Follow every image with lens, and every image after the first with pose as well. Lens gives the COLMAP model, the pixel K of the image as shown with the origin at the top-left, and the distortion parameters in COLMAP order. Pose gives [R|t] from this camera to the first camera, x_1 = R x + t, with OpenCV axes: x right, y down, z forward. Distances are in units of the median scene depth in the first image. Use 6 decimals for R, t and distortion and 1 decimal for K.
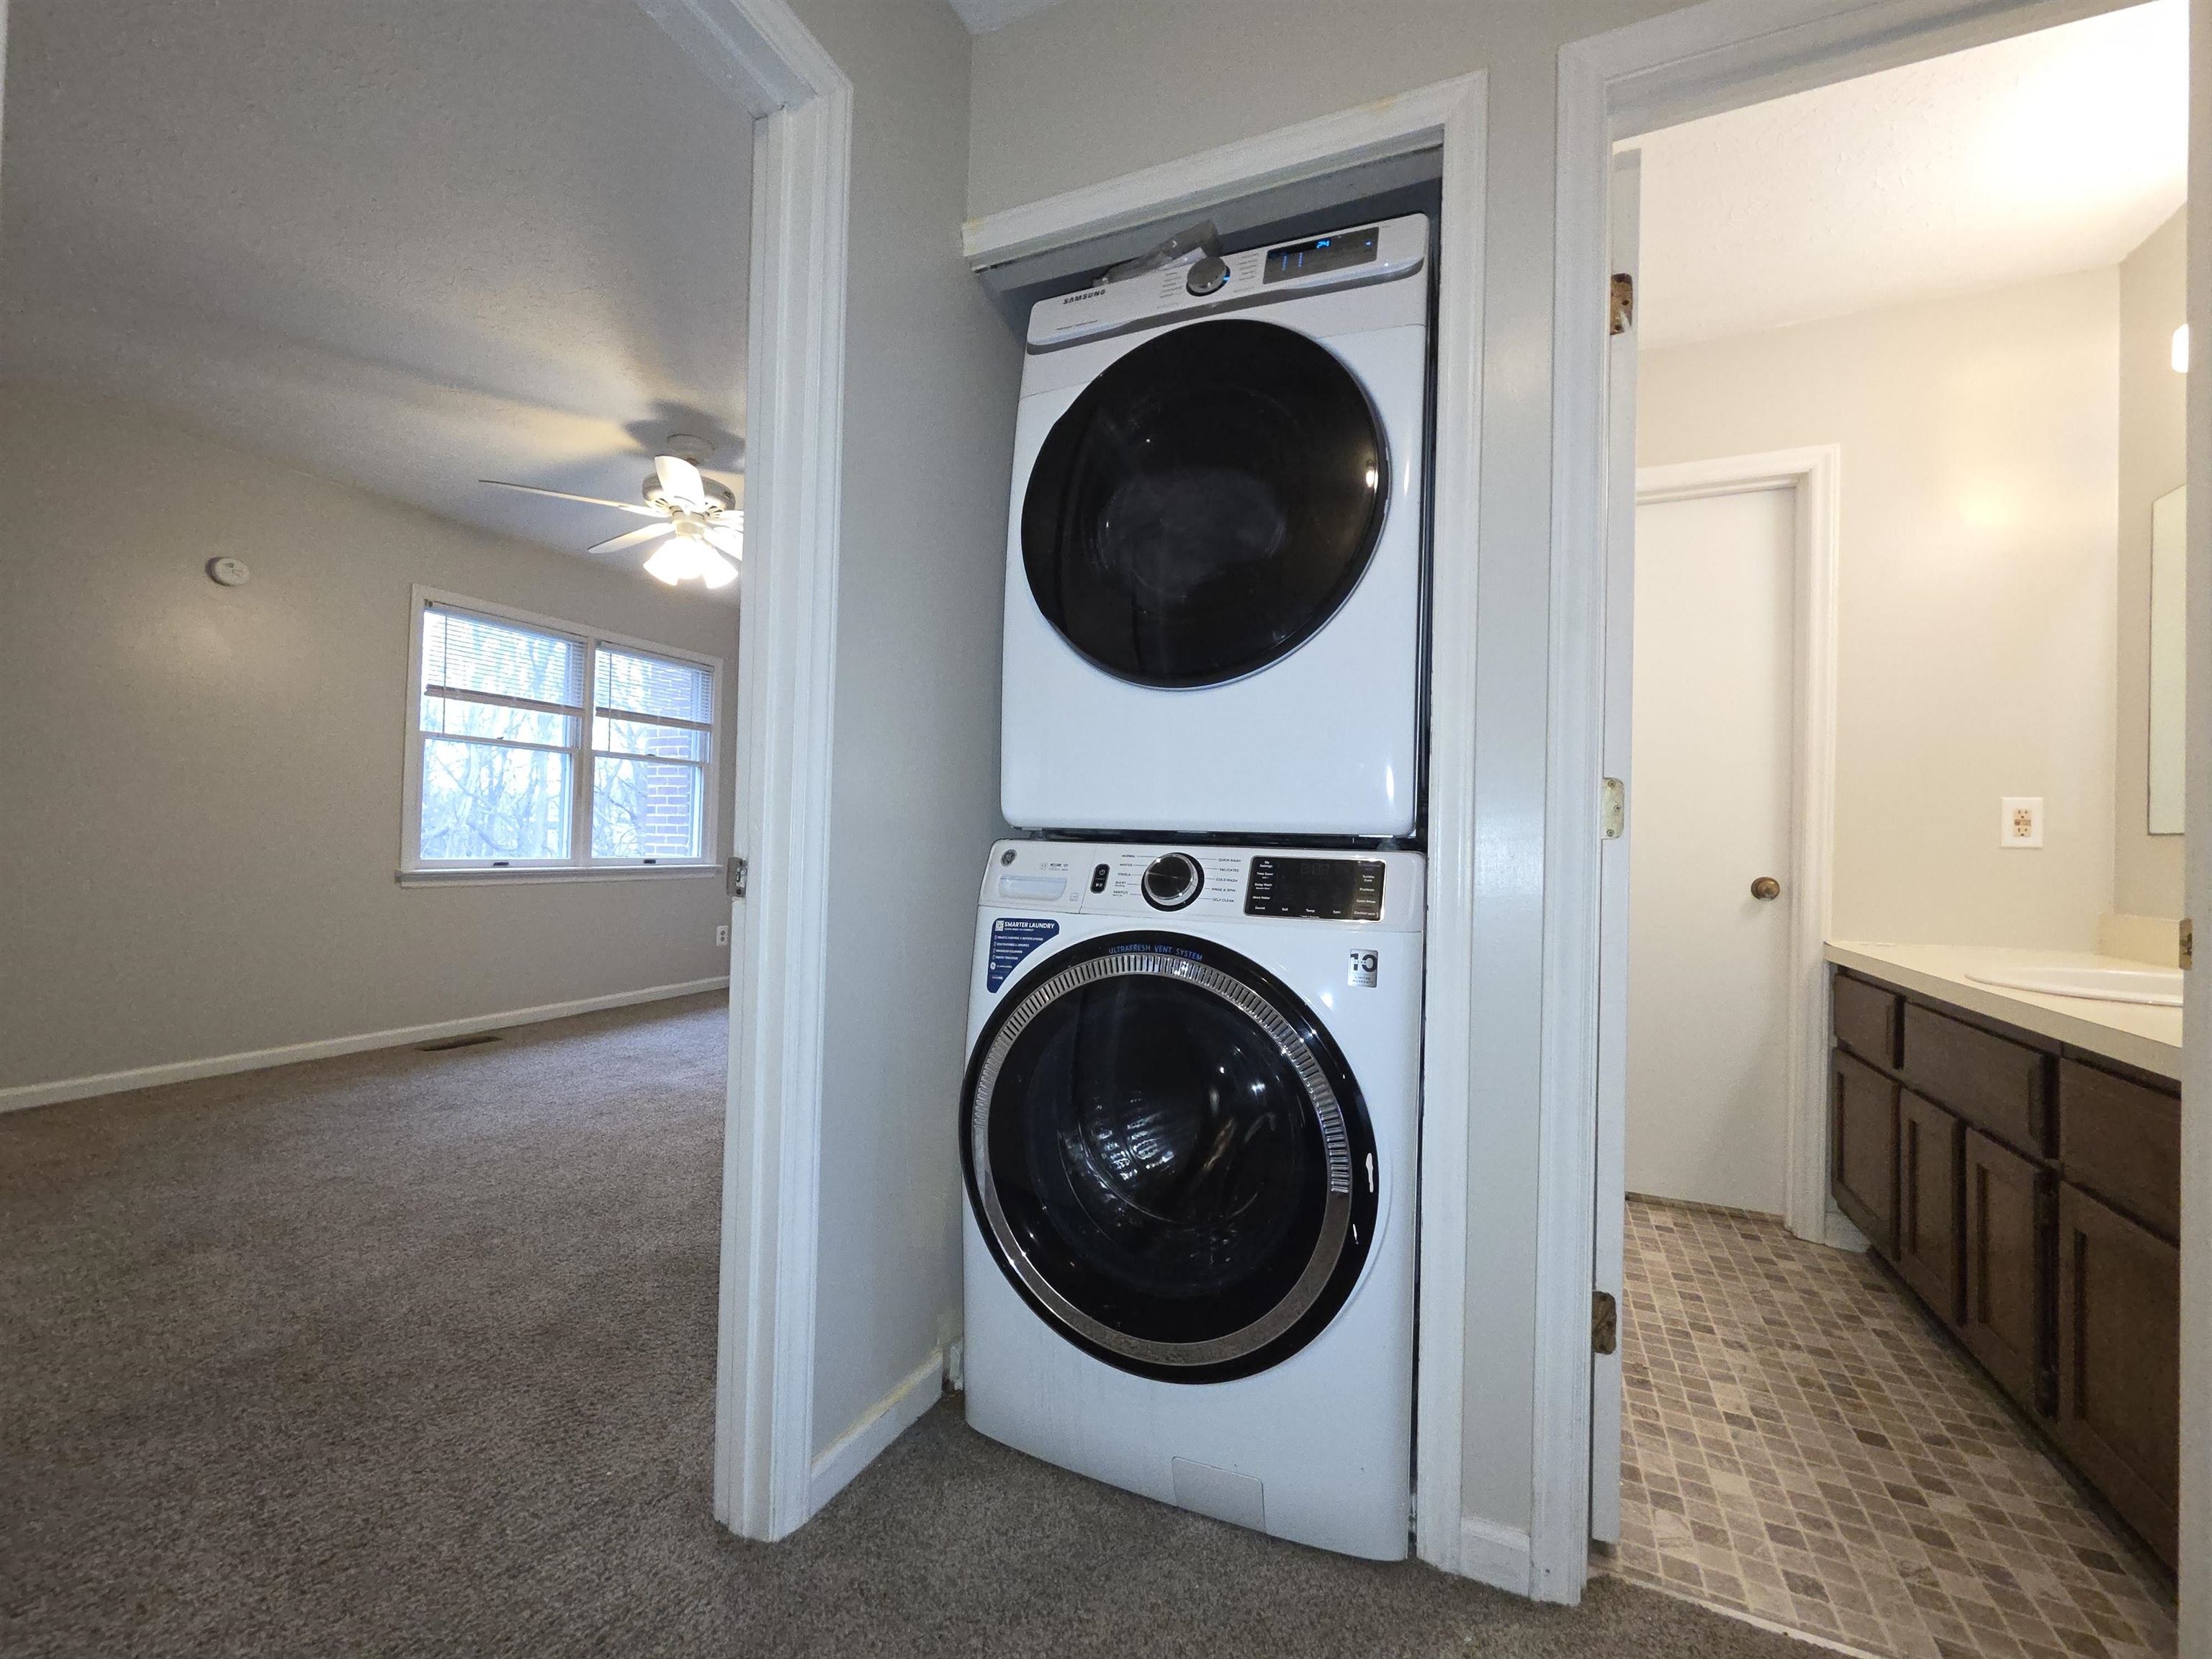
lens RADIAL K [[910.9, 0, 1103.2], [0, 910.9, 838.2], [0, 0, 1]] dist [-0.001816, 0.000980]
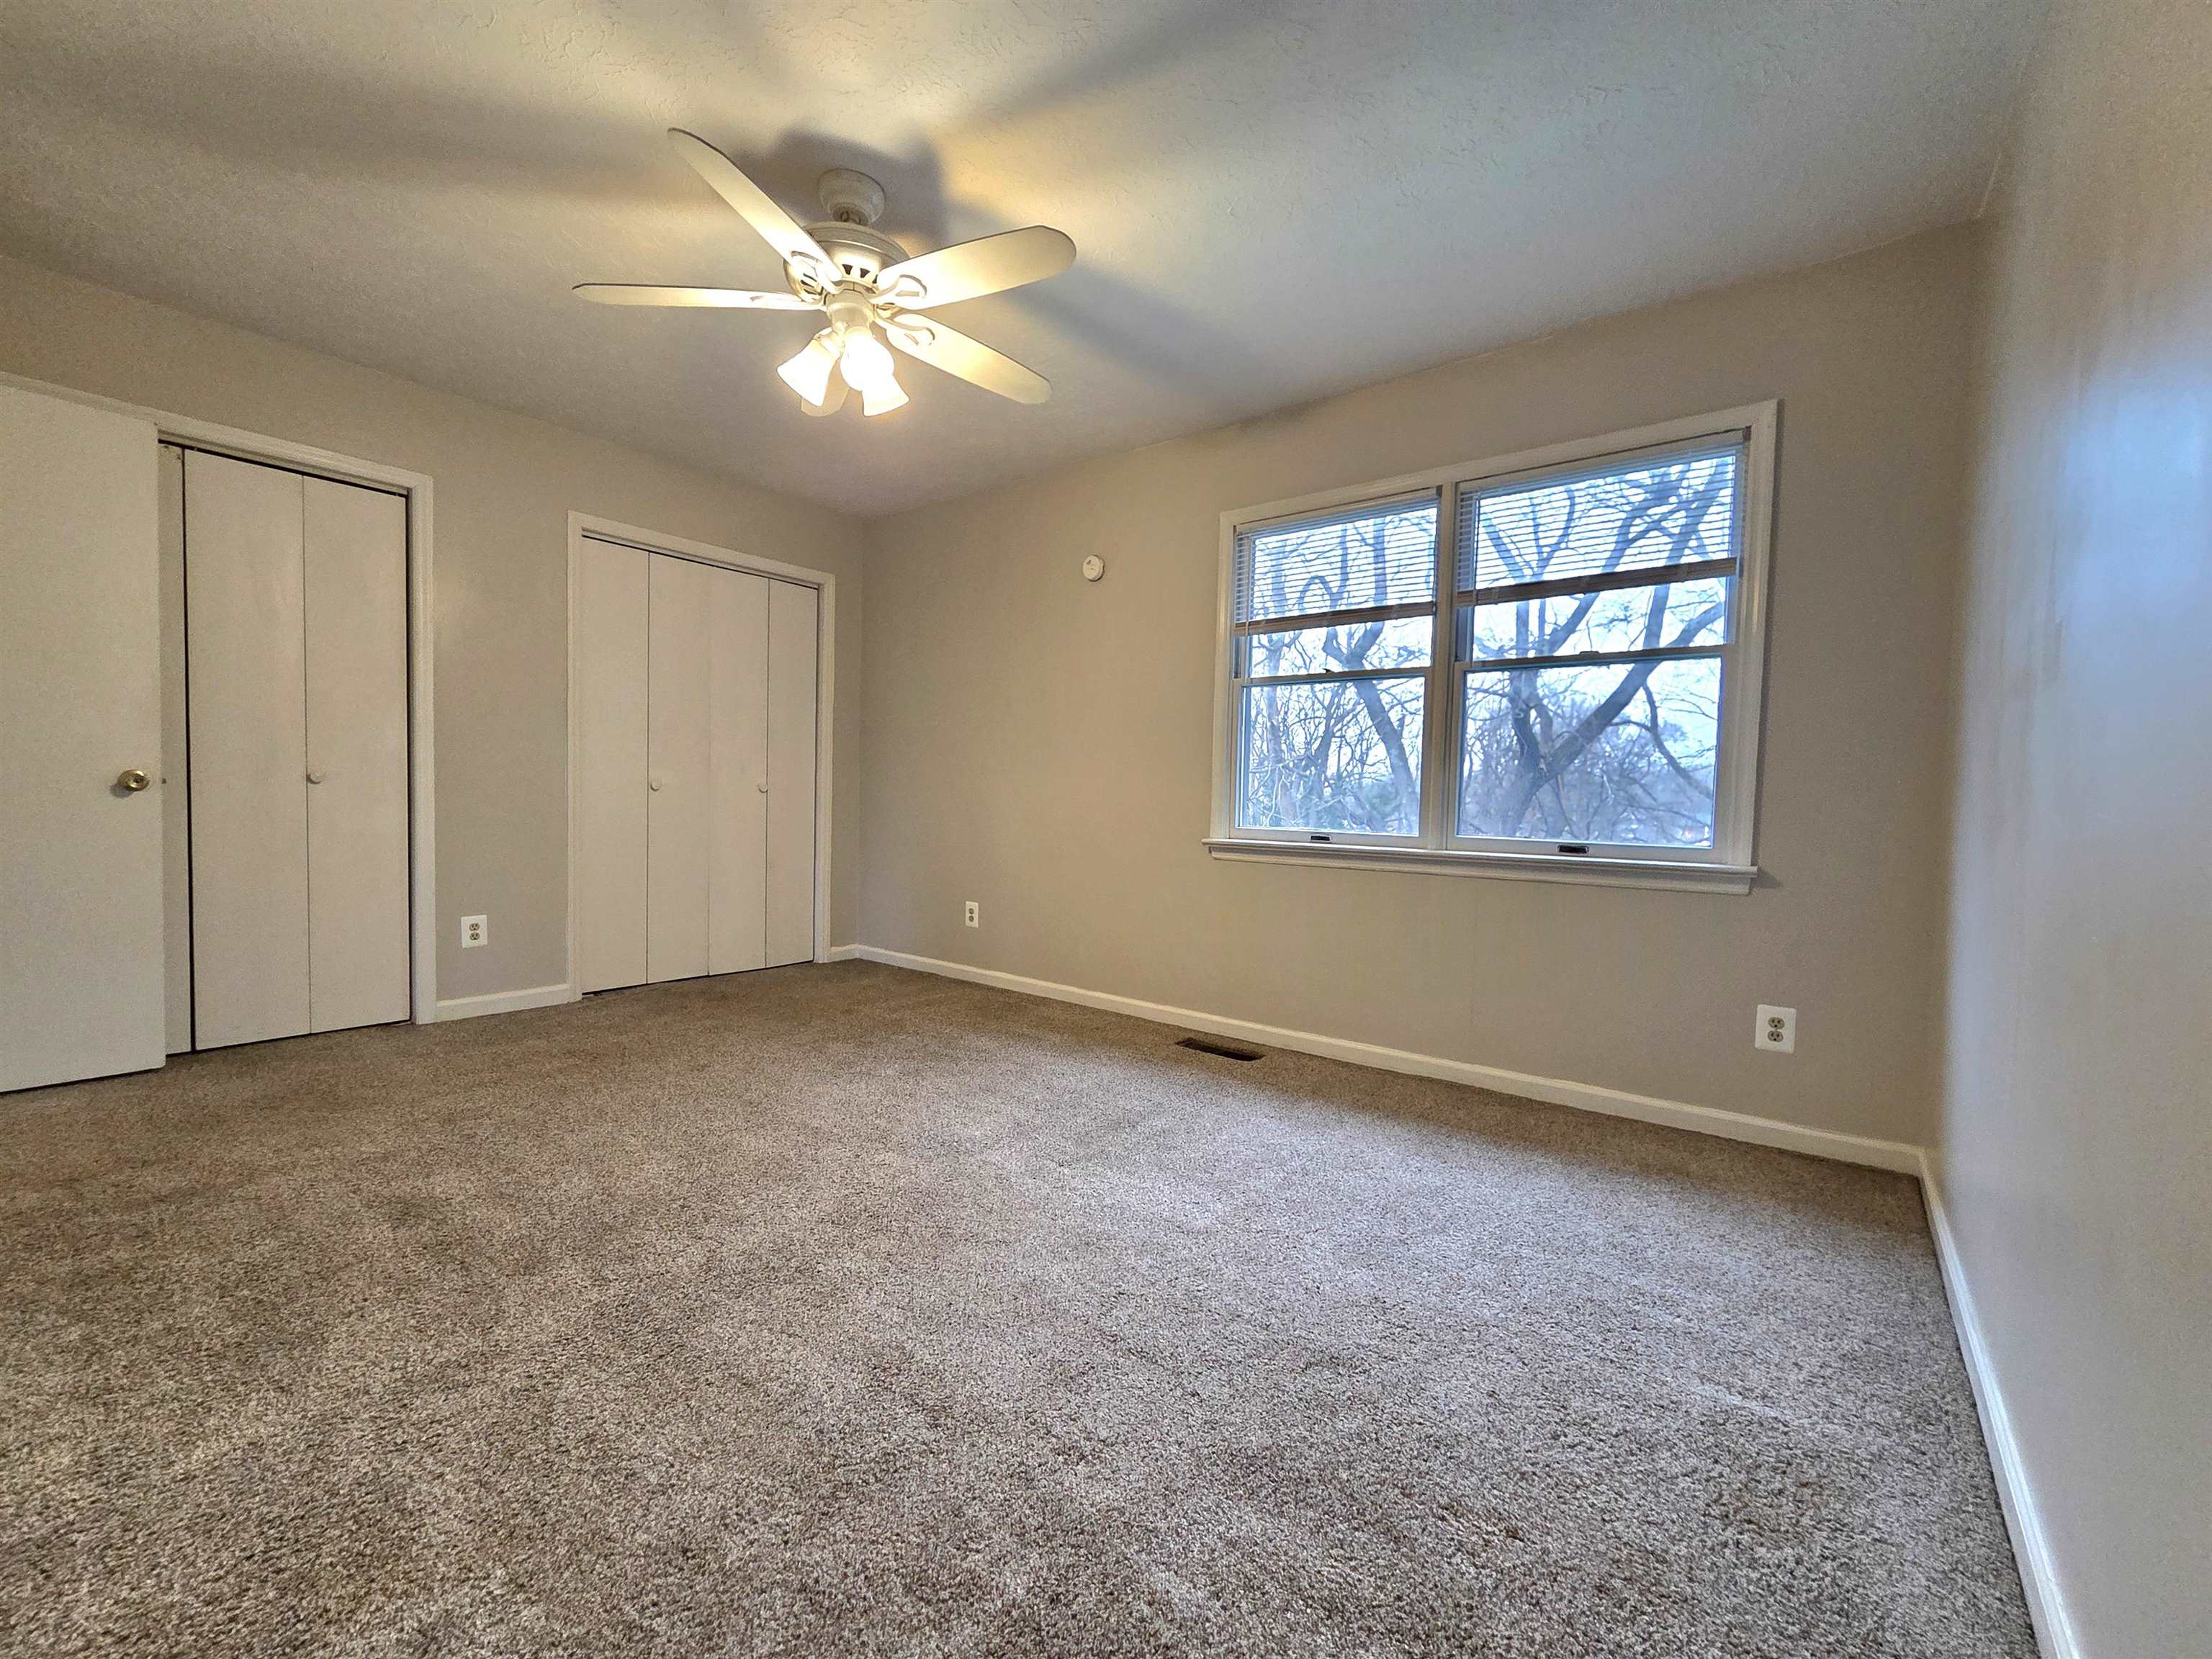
lens RADIAL K [[910.9, 0, 1077.8], [0, 910.9, 845.6], [0, 0, 1]] dist [-0.001816, 0.000980]
pose [[-0.251097, 0.025188, -0.967634, 0.124355], [-0.021201, 0.999278, 0.031513, 0.015102], [0.967730, 0.028428, -0.250382, 1.034033]]
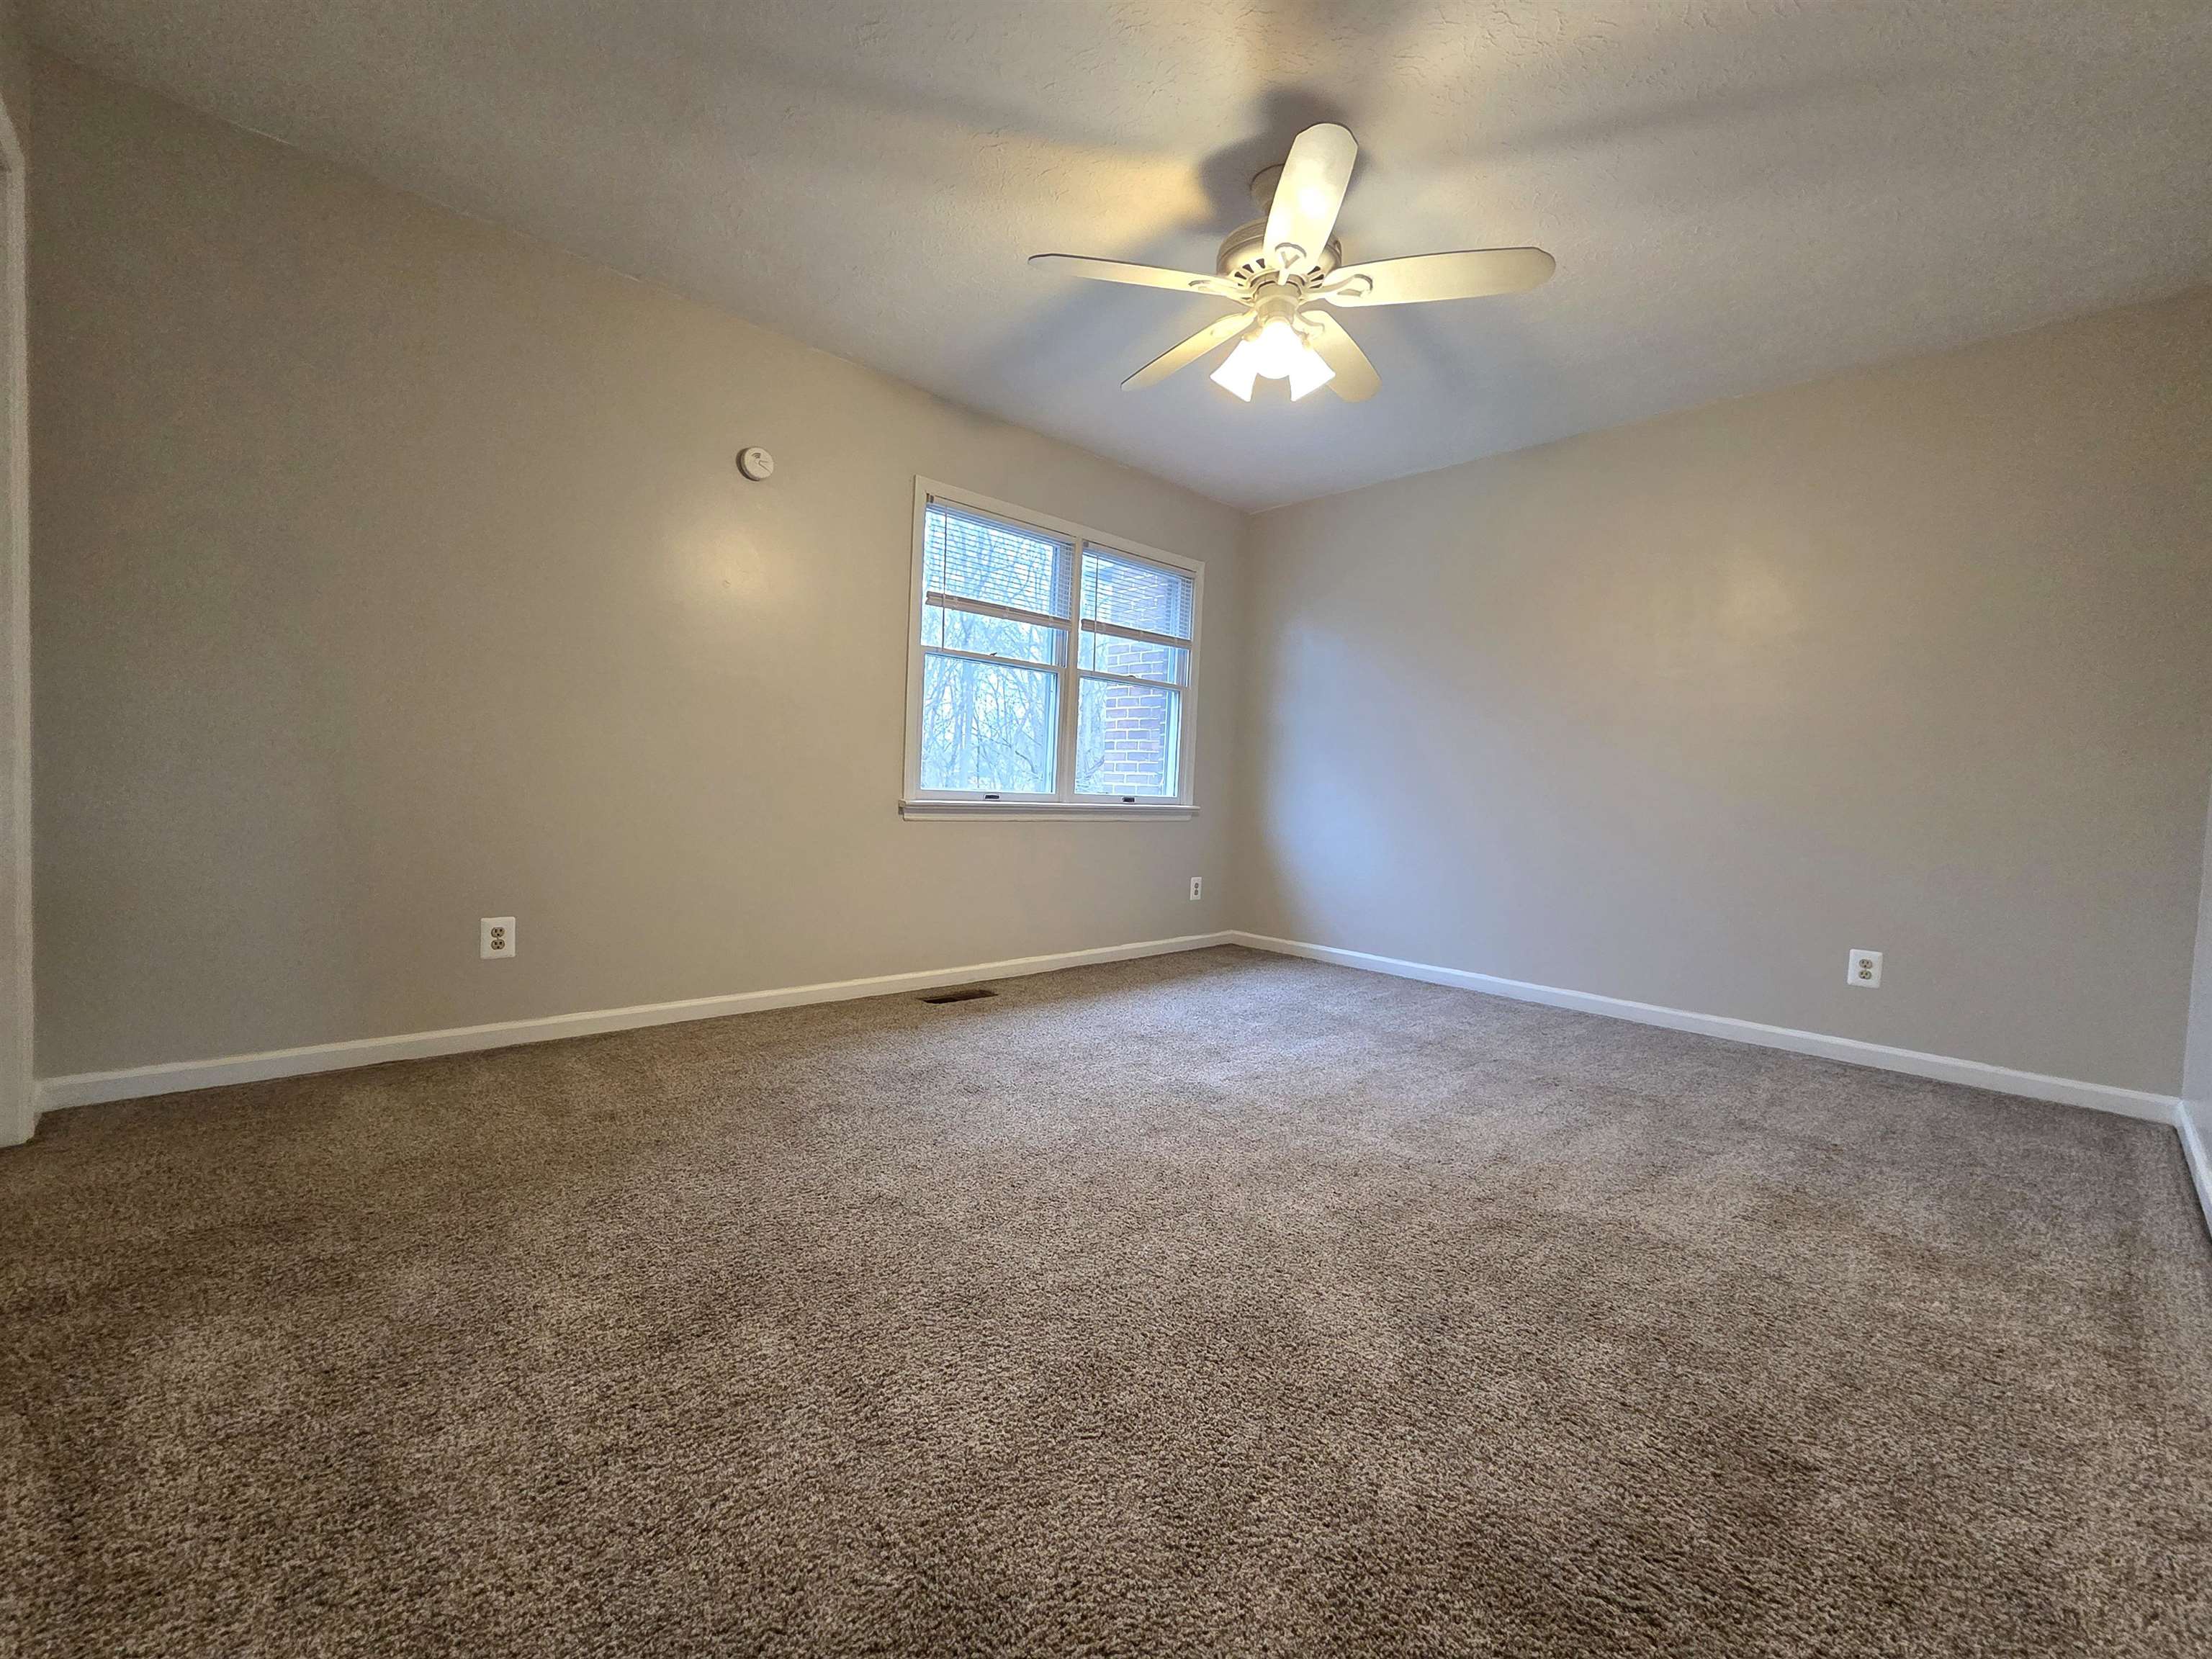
lens RADIAL K [[910.9, 0, 1111.4], [0, 910.9, 842.6], [0, 0, 1]] dist [-0.001816, 0.000980]
pose [[0.928428, 0.038575, -0.369504, -0.230947], [-0.018075, 0.998107, 0.058785, 0.018878], [0.371073, -0.047899, 0.927368, 0.223170]]
